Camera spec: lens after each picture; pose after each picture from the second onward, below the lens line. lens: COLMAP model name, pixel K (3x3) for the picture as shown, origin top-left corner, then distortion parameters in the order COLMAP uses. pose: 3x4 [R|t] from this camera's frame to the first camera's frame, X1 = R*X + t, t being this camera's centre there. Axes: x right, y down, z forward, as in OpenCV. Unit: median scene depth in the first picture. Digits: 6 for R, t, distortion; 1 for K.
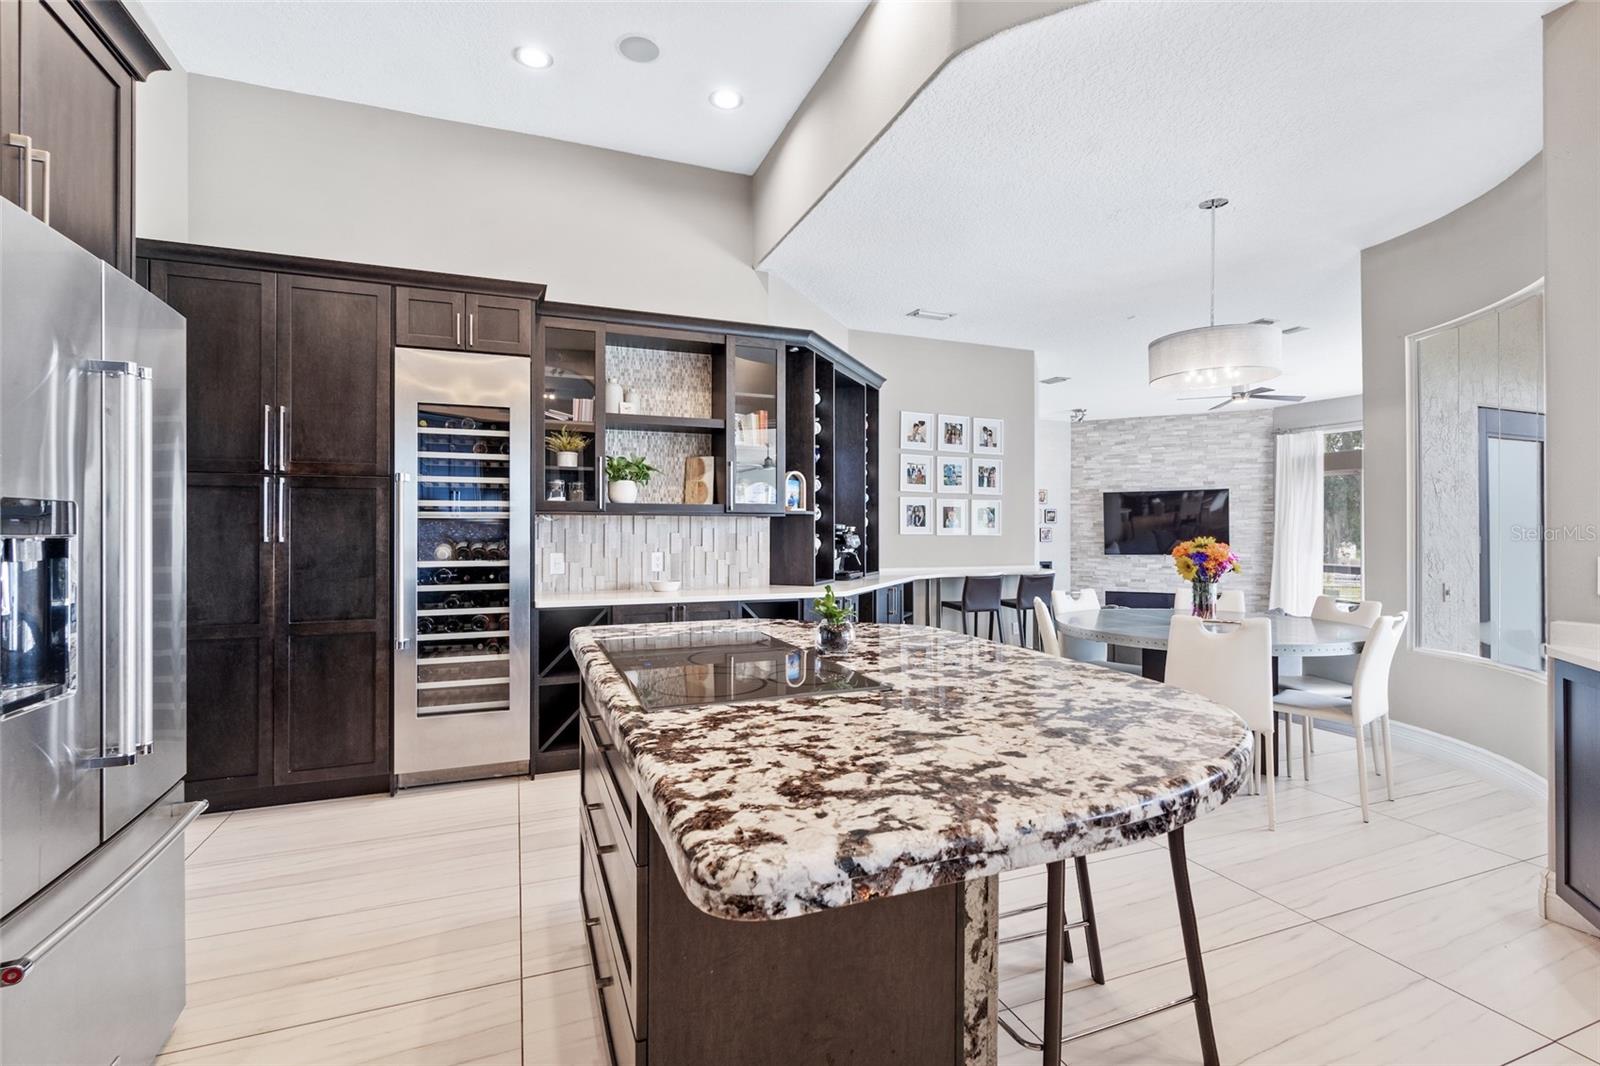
lens RADIAL K [[731.1, 0, 822.9], [0, 731.1, 526.5], [0, 0, 1]] dist [-0.000297, 0.003579]
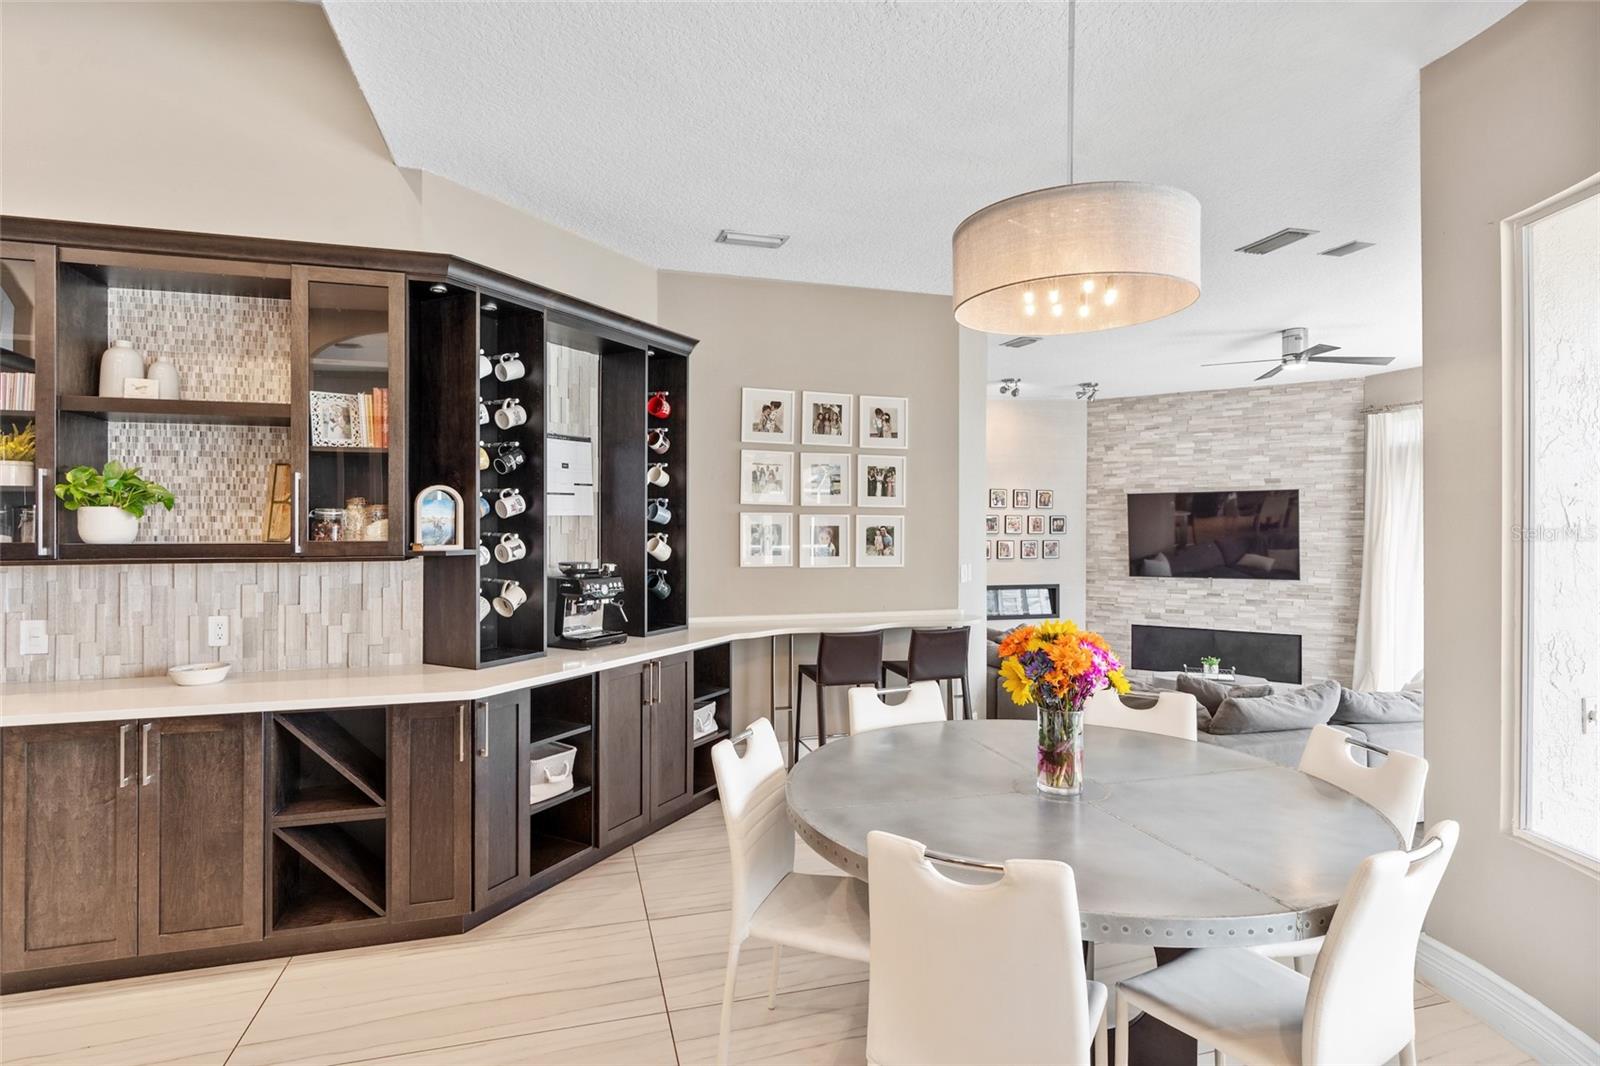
lens RADIAL K [[798.2, 0, 804.9], [0, 798.2, 525.6], [0, 0, 1]] dist [-0.008821, 0.005802]
pose [[0.994259, 0.001815, -0.106987, 0.272949], [-0.001031, 0.999972, 0.007375, -0.037544], [0.106997, -0.007222, 0.994233, 0.289001]]
